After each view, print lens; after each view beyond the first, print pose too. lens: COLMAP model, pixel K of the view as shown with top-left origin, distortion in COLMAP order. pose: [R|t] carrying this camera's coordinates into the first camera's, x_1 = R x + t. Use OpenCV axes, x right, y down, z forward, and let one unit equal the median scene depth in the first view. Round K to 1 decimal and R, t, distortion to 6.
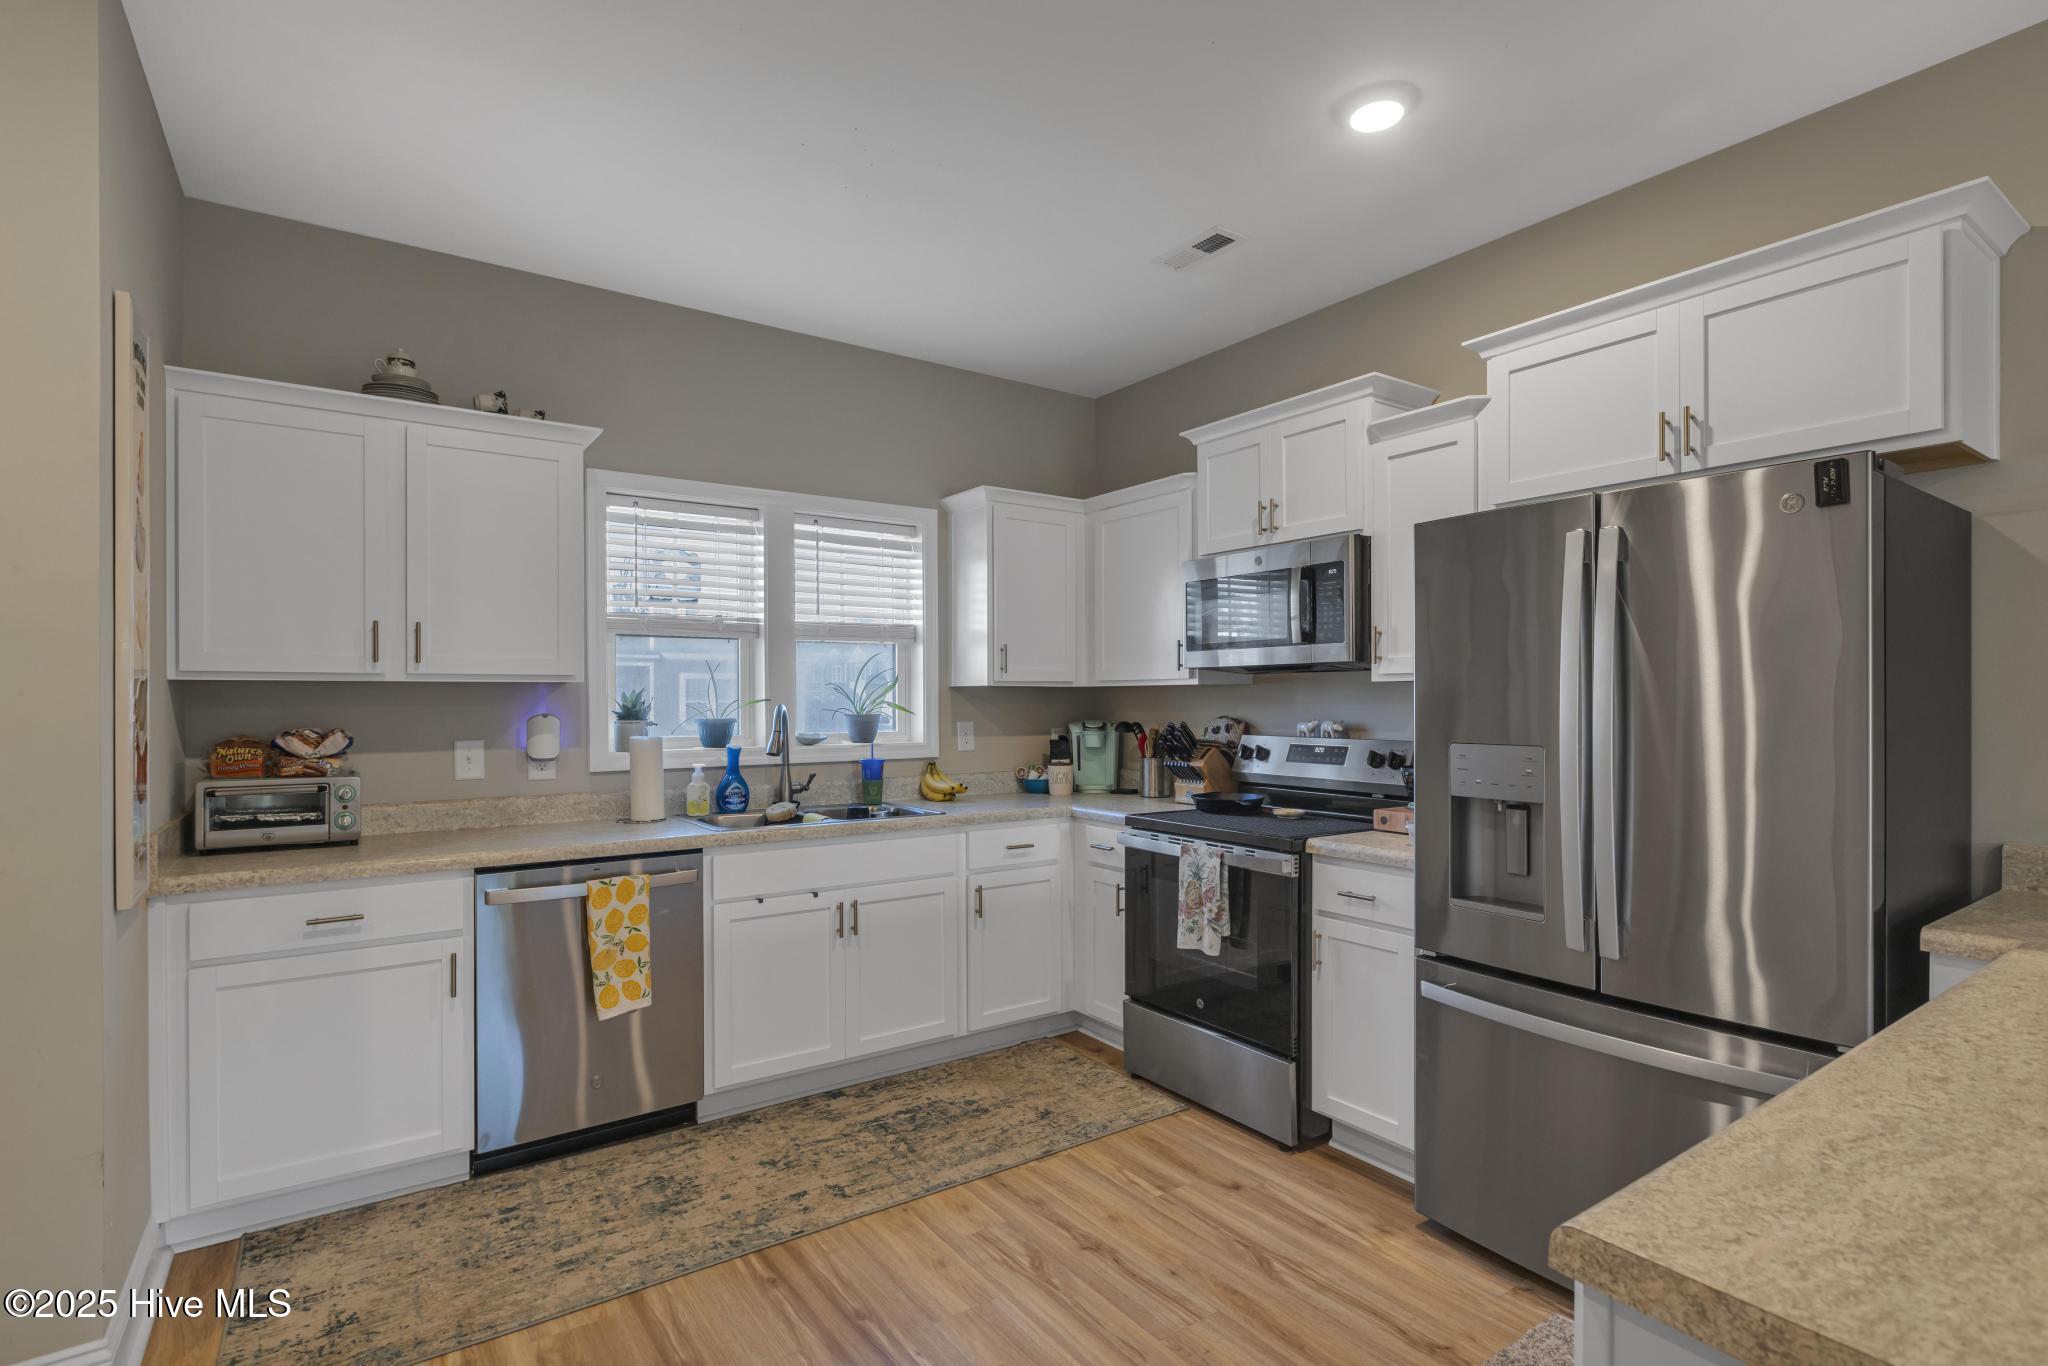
lens RADIAL K [[978.9, 0, 1035.2], [0, 978.9, 694.1], [0, 0, 1]] dist [-0.003530, -0.000041]
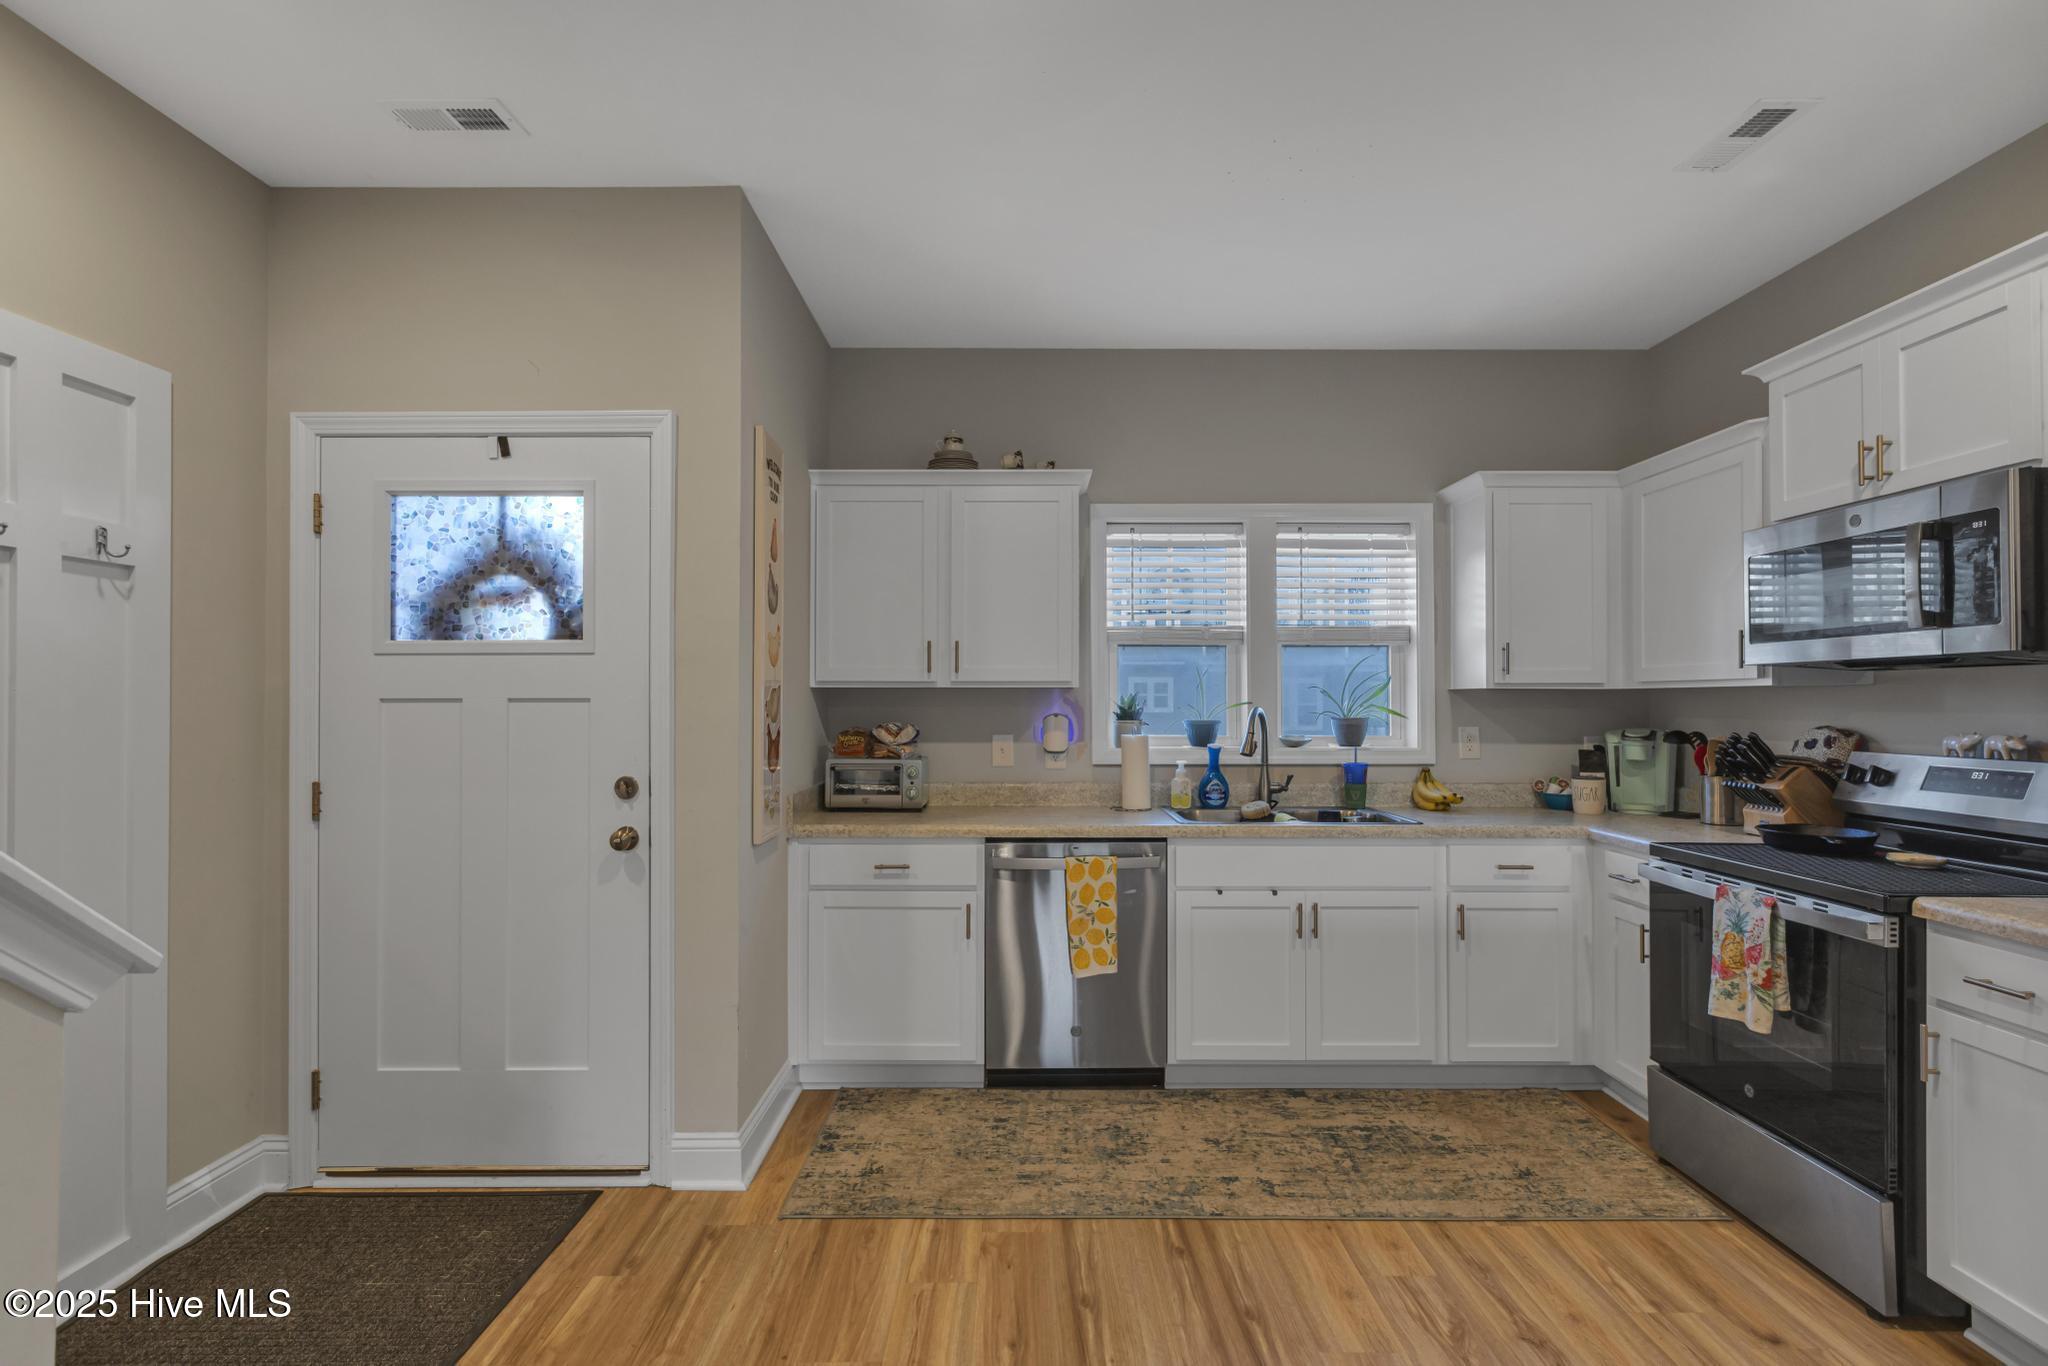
lens RADIAL K [[926.2, 0, 1030.2], [0, 926.2, 689.2], [0, 0, 1]] dist [0.002833, -0.001117]
pose [[0.817921, -0.004925, -0.575309, 0.132296], [0.000050, 0.999964, -0.008489, -0.000519], [0.575330, 0.006914, 0.817892, 0.058192]]
